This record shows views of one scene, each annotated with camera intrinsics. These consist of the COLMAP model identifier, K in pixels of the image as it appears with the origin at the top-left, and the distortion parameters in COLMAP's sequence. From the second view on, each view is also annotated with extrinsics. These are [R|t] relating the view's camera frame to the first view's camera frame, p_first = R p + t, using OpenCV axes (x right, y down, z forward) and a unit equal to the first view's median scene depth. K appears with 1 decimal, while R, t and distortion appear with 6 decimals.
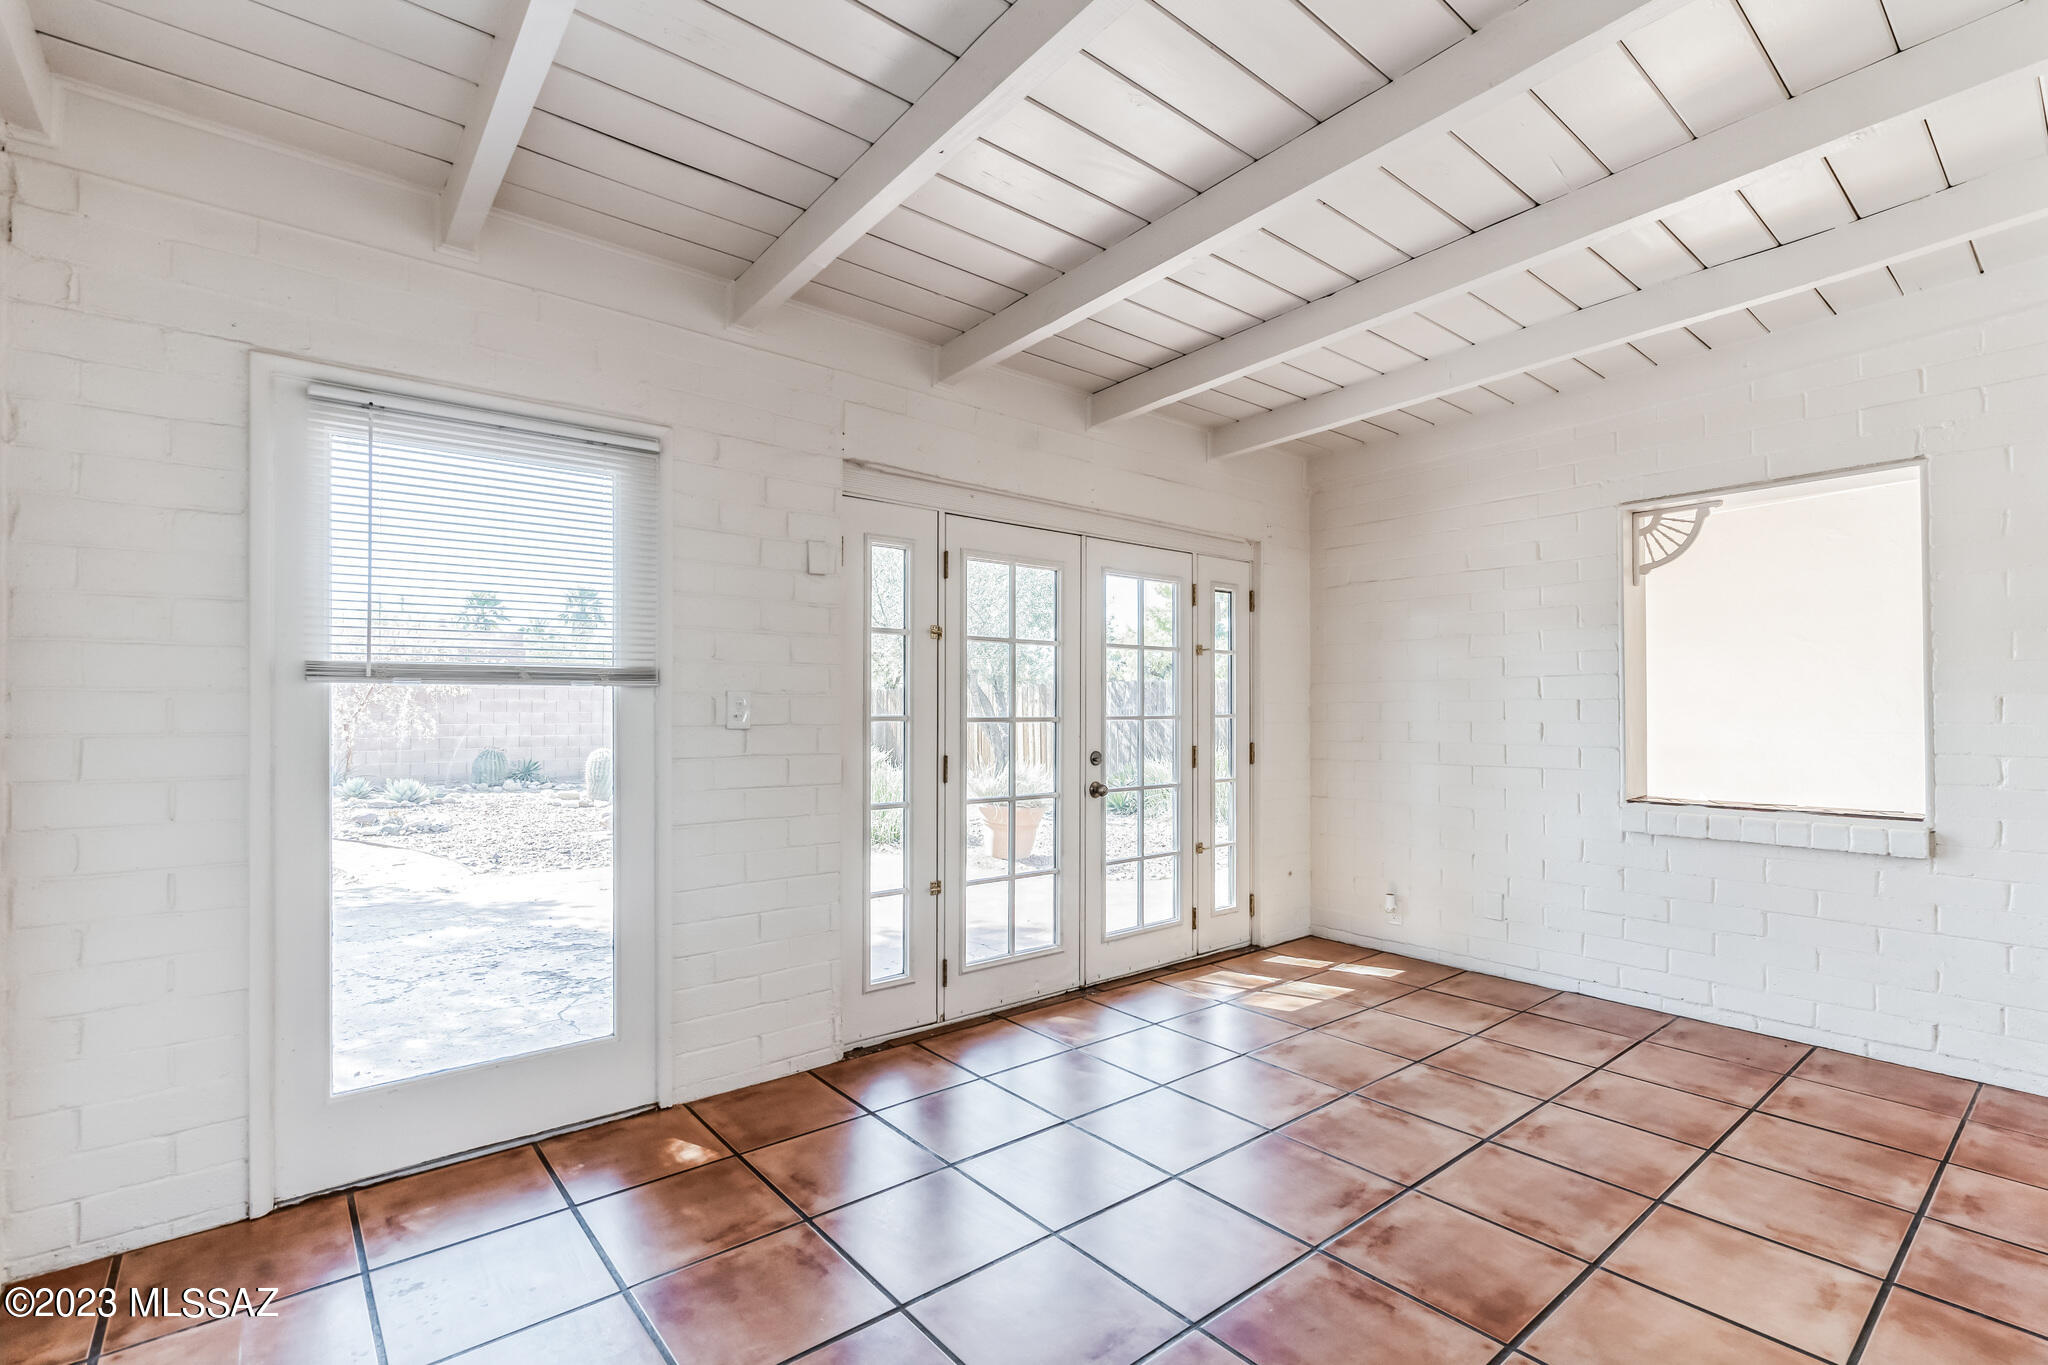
lens RADIAL K [[935.6, 0, 1016.9], [0, 935.6, 702.8], [0, 0, 1]] dist [-0.004552, 0.002928]
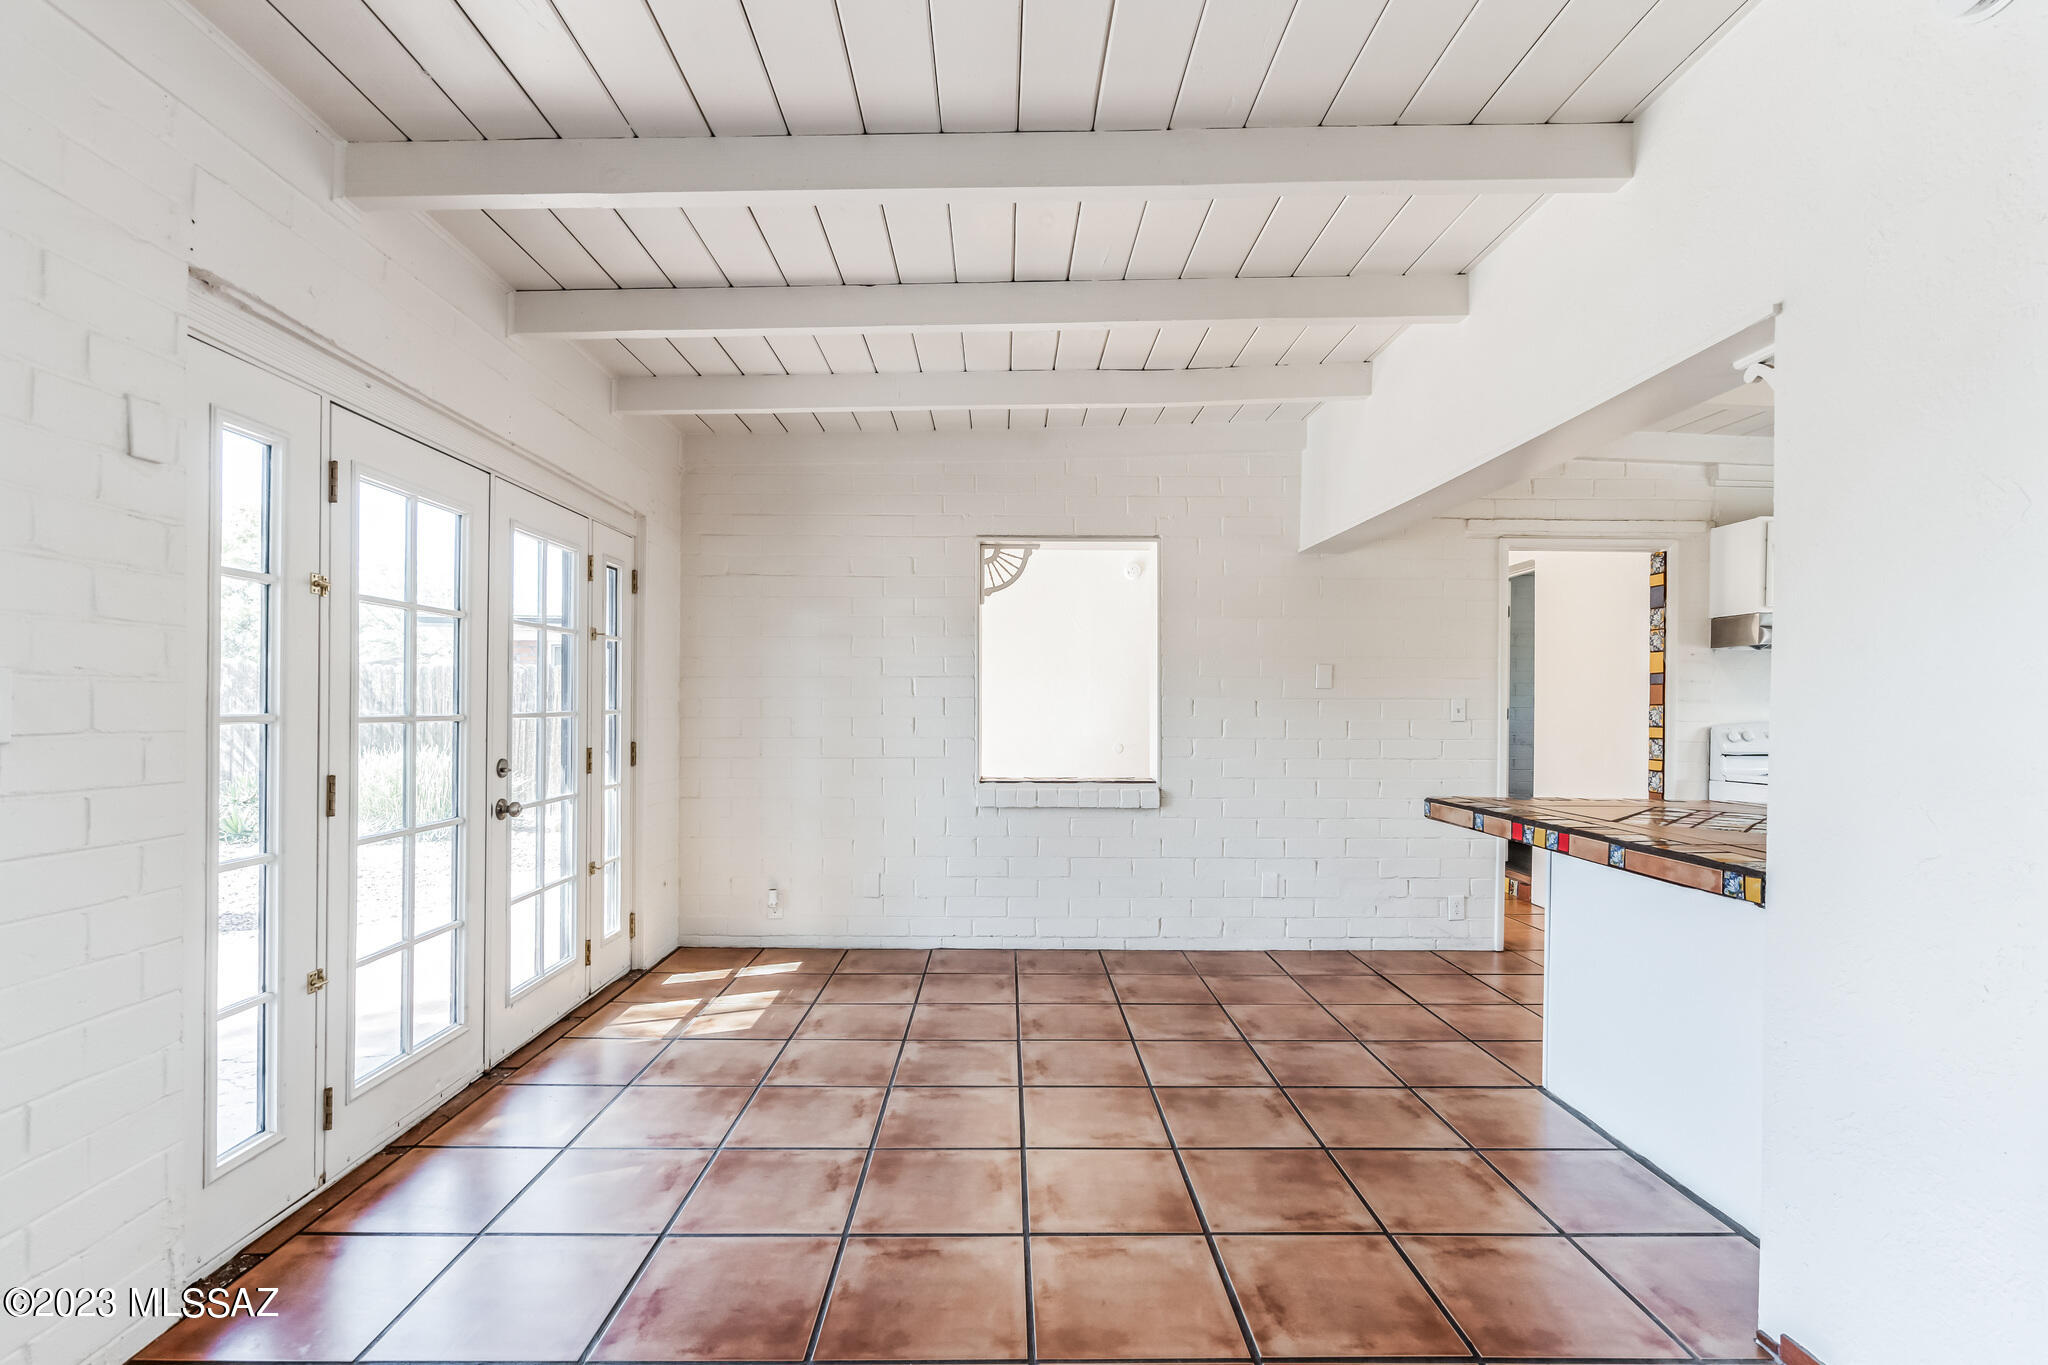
lens RADIAL K [[935.6, 0, 1023.8], [0, 935.6, 703.7], [0, 0, 1]] dist [-0.004552, 0.002928]
pose [[0.619955, 0.004832, 0.784623, -0.276099], [-0.011190, 0.999934, 0.002684, -0.000085], [-0.784558, -0.010443, 0.619968, 0.210841]]
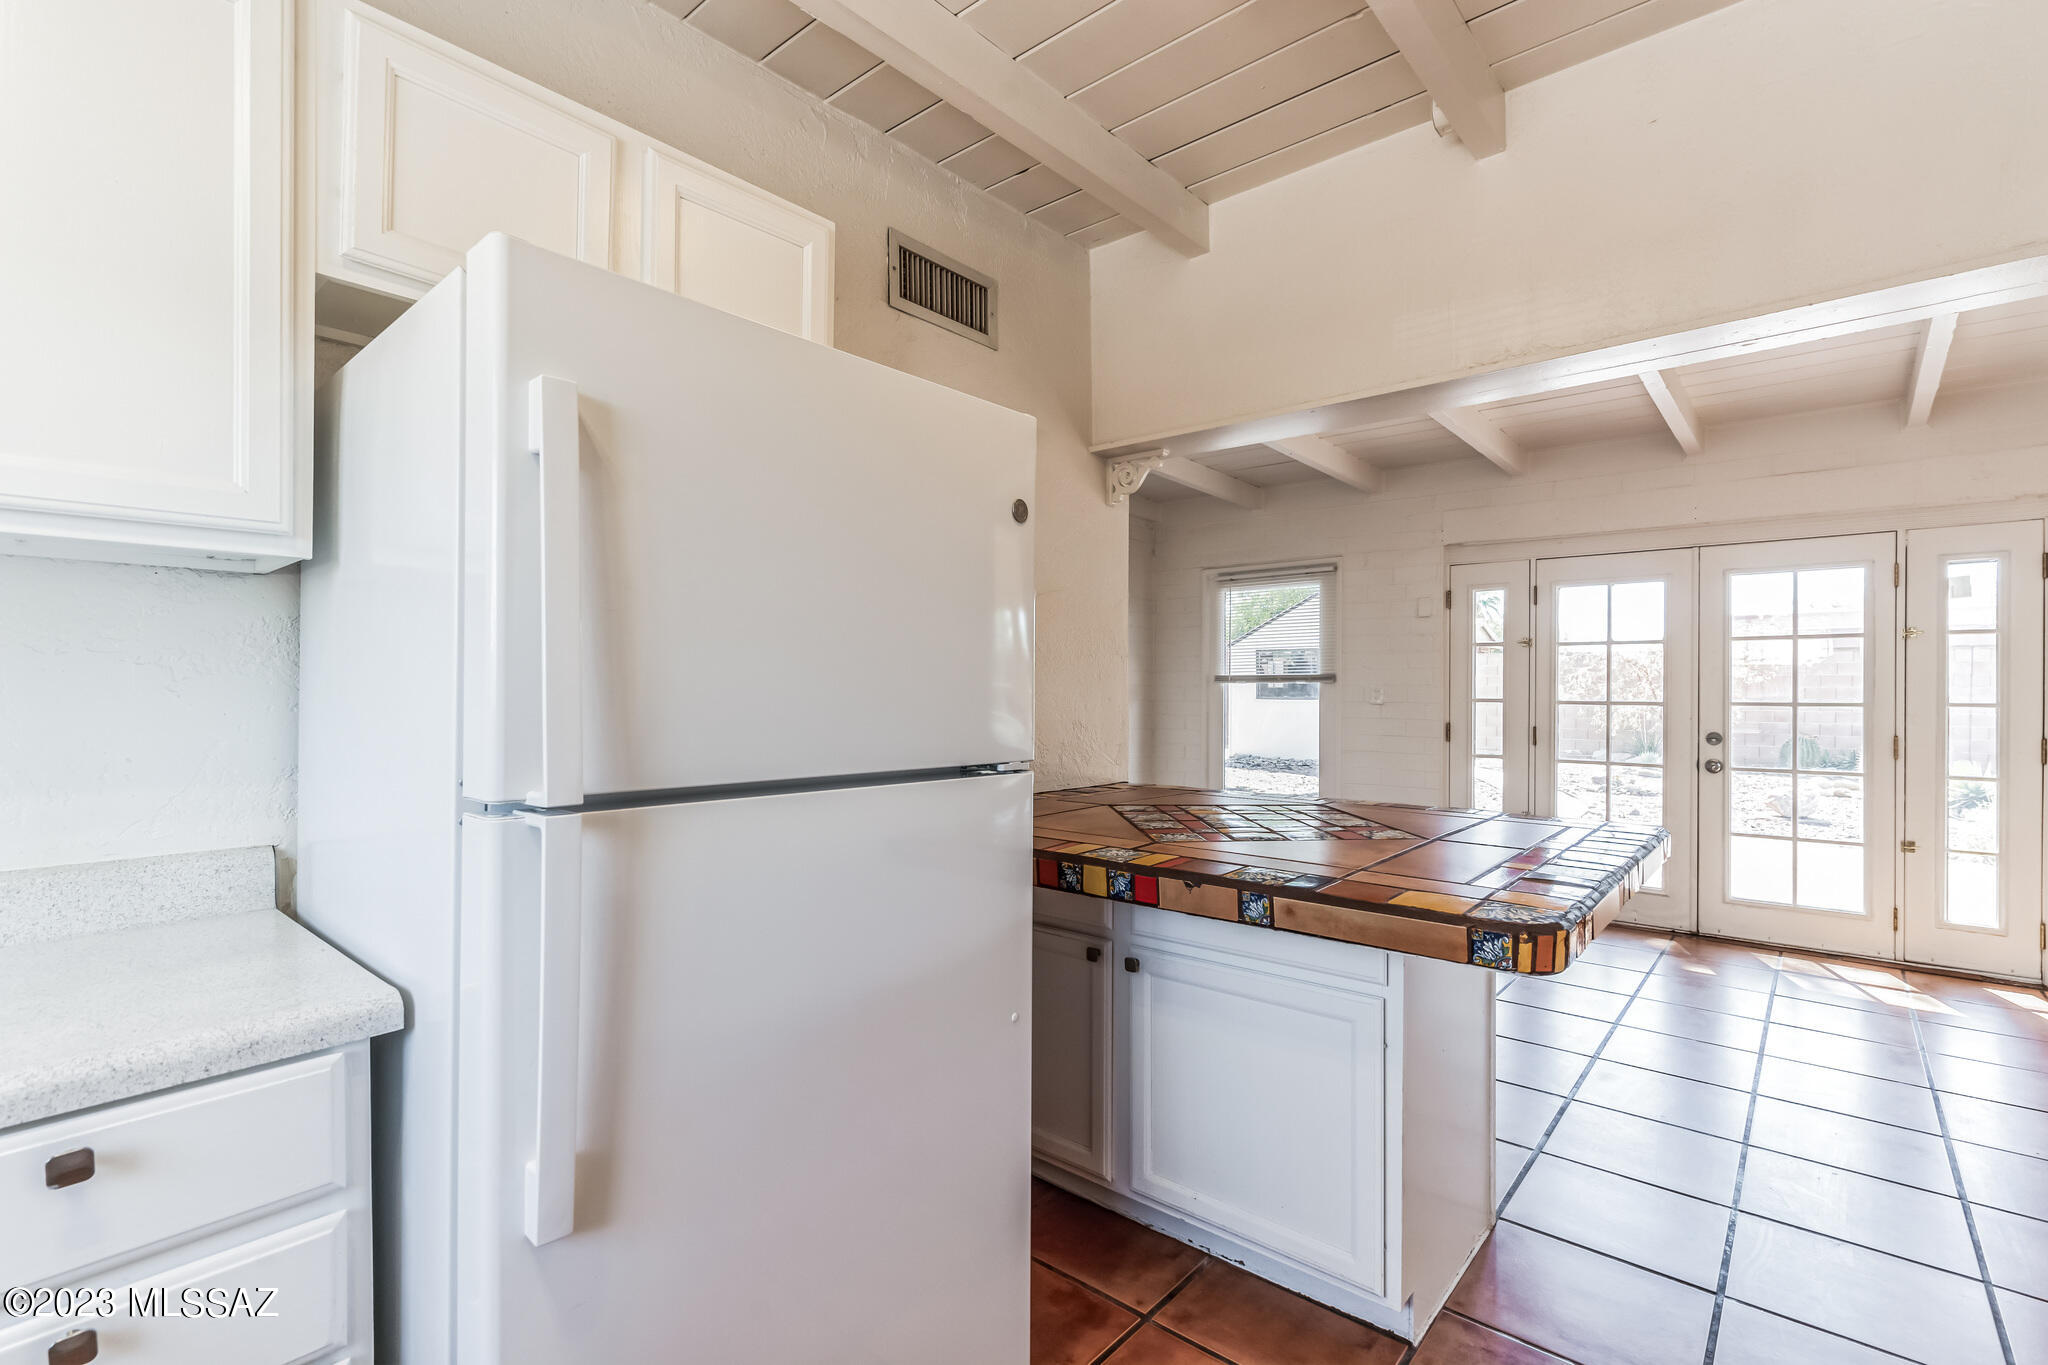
lens RADIAL K [[935.6, 0, 1030.3], [0, 935.6, 692.1], [0, 0, 1]] dist [-0.004552, 0.002928]
pose [[0.178595, 0.003816, -0.983915, 1.163215], [0.005038, 0.999976, 0.004793, -0.007732], [0.983910, -0.005813, 0.178572, -0.027419]]
